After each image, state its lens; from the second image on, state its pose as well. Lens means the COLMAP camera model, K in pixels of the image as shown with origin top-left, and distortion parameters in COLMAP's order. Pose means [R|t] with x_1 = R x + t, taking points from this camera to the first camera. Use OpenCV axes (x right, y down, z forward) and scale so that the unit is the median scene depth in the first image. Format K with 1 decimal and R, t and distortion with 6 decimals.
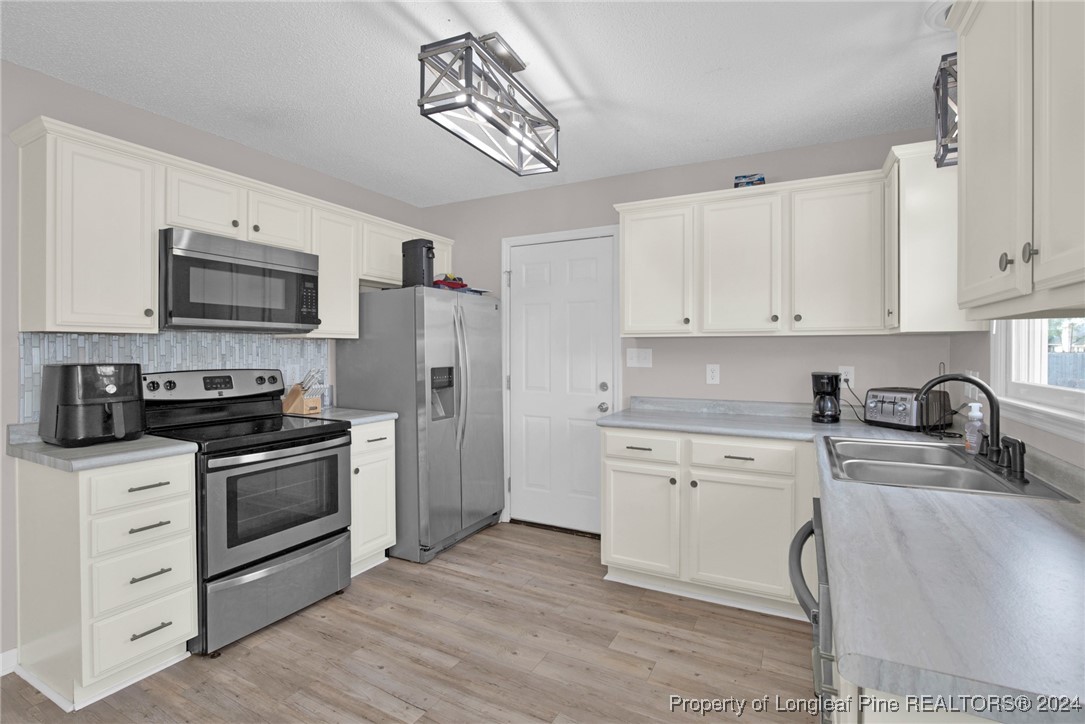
lens RADIAL K [[511.6, 0, 534.6], [0, 511.6, 353.8], [0, 0, 1]] dist [-0.017753, 0.004294]
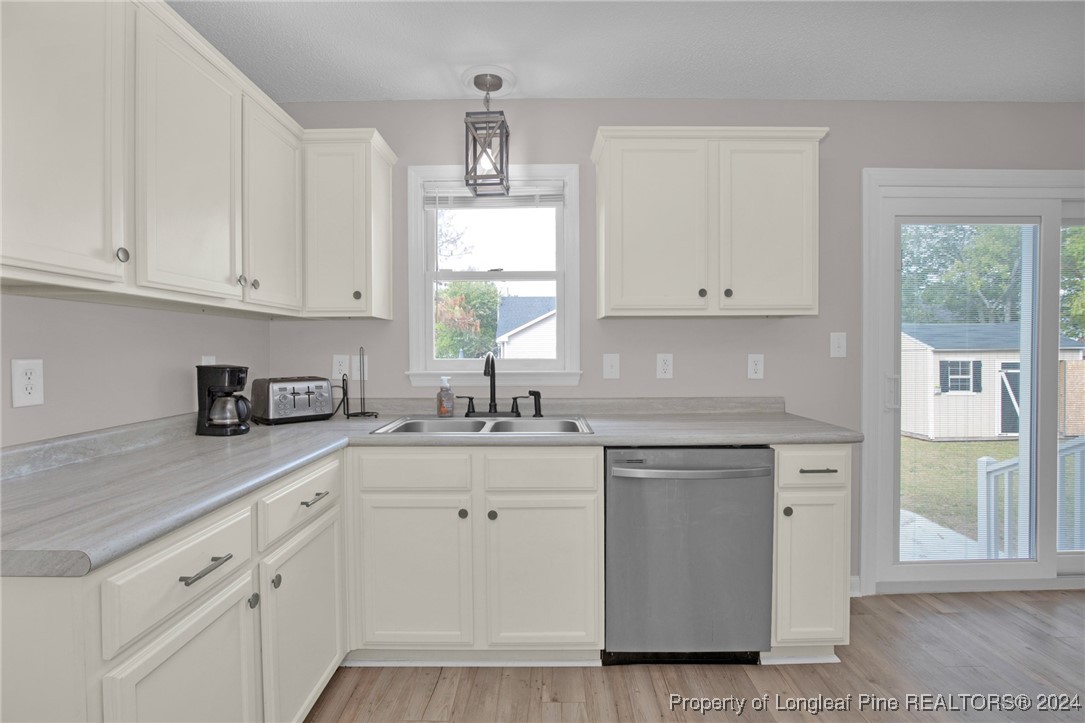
lens RADIAL K [[511.6, 0, 520.7], [0, 511.6, 357.0], [0, 0, 1]] dist [-0.017753, 0.004294]
pose [[-0.435330, -0.010485, 0.900210, -0.241451], [0.012869, 0.999758, 0.017868, 0.018397], [-0.900179, 0.019363, -0.435089, 0.913973]]
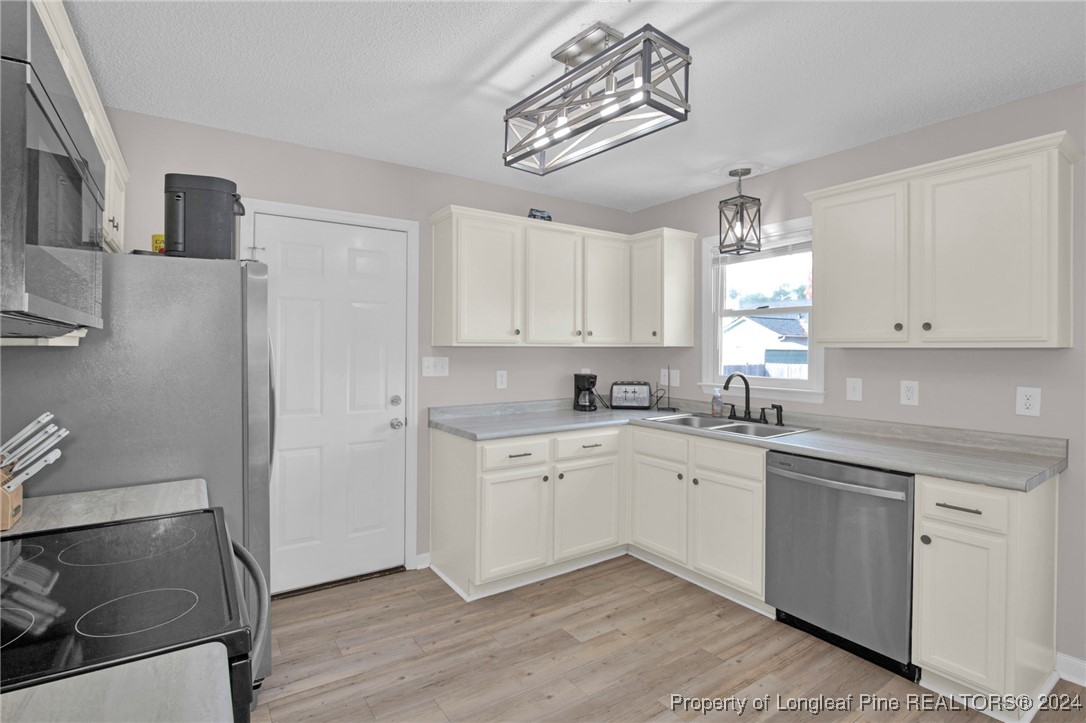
lens RADIAL K [[512.1, 0, 535.6], [0, 512.1, 354.5], [0, 0, 1]] dist [-0.017753, 0.004294]
pose [[0.484878, -0.012411, 0.874494, -0.659008], [0.007296, 0.999922, 0.010146, -0.028566], [-0.874552, 0.001461, 0.484930, 0.451027]]
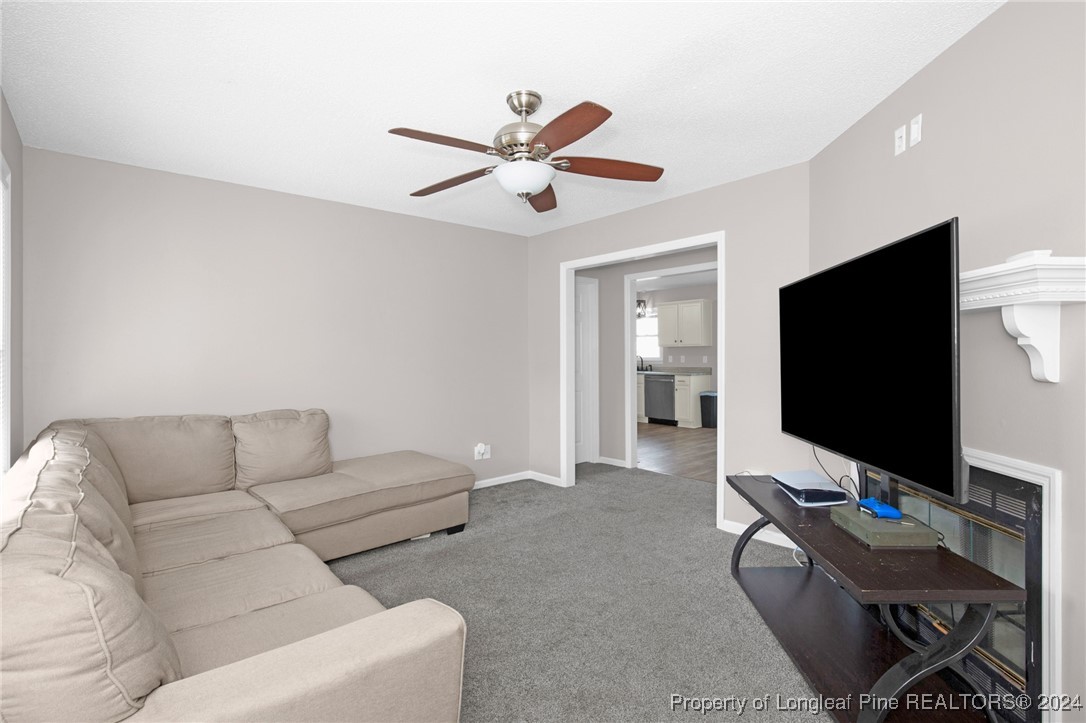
lens RADIAL K [[512.1, 0, 539.2], [0, 512.1, 356.4], [0, 0, 1]] dist [-0.017753, 0.004294]
pose [[0.363492, -0.011217, 0.931530, -2.976469], [0.012411, 0.999897, 0.007197, 0.000362], [-0.931514, 0.008945, 0.363594, -0.030445]]
